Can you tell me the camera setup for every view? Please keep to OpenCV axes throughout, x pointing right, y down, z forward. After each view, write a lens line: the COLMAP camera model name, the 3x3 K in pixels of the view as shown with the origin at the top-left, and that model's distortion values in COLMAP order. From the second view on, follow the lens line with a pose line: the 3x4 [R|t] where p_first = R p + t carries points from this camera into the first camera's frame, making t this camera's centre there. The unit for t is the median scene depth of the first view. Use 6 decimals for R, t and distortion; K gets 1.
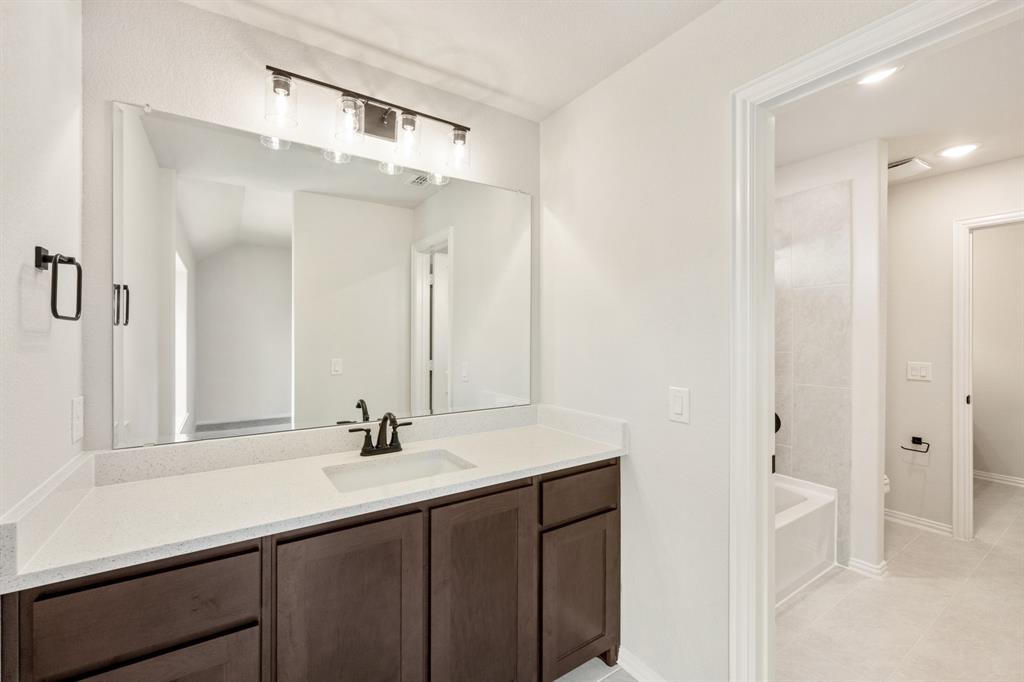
lens RADIAL K [[427.0, 0, 512.0], [0, 427.0, 341.0], [0, 0, 1]] dist [0.013884, -0.000130]
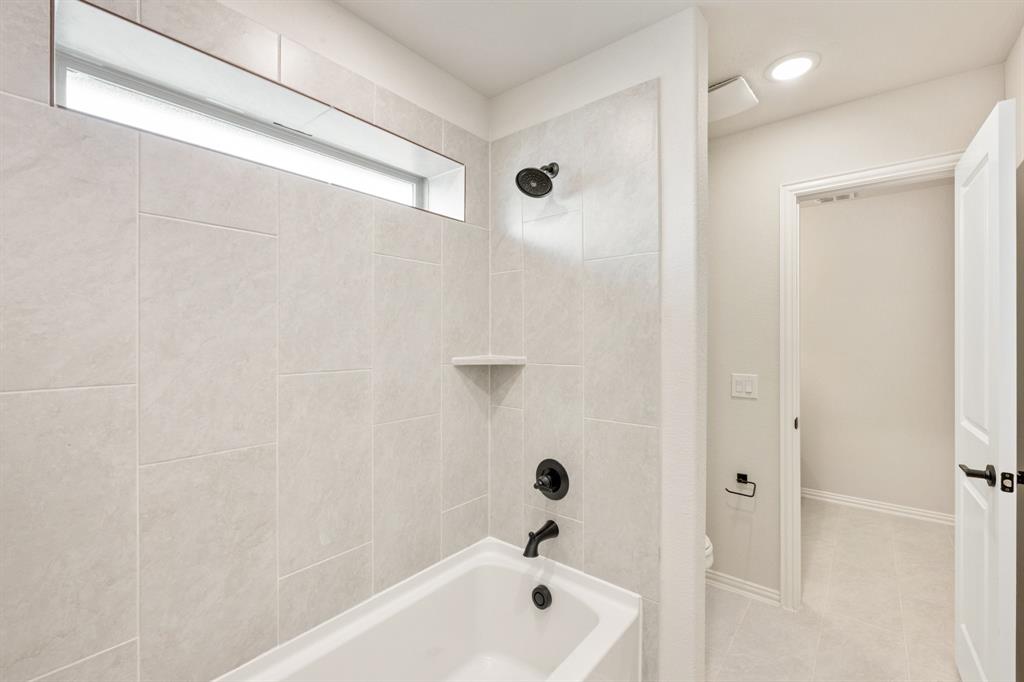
lens RADIAL K [[420.4, 0, 515.6], [0, 420.4, 342.3], [0, 0, 1]] dist [-0.001167, -0.000120]
pose [[0.959902, -0.004125, 0.280306, 0.385652], [0.004652, 0.999988, -0.001216, -0.007501], [-0.280298, 0.002471, 0.959910, 0.444176]]
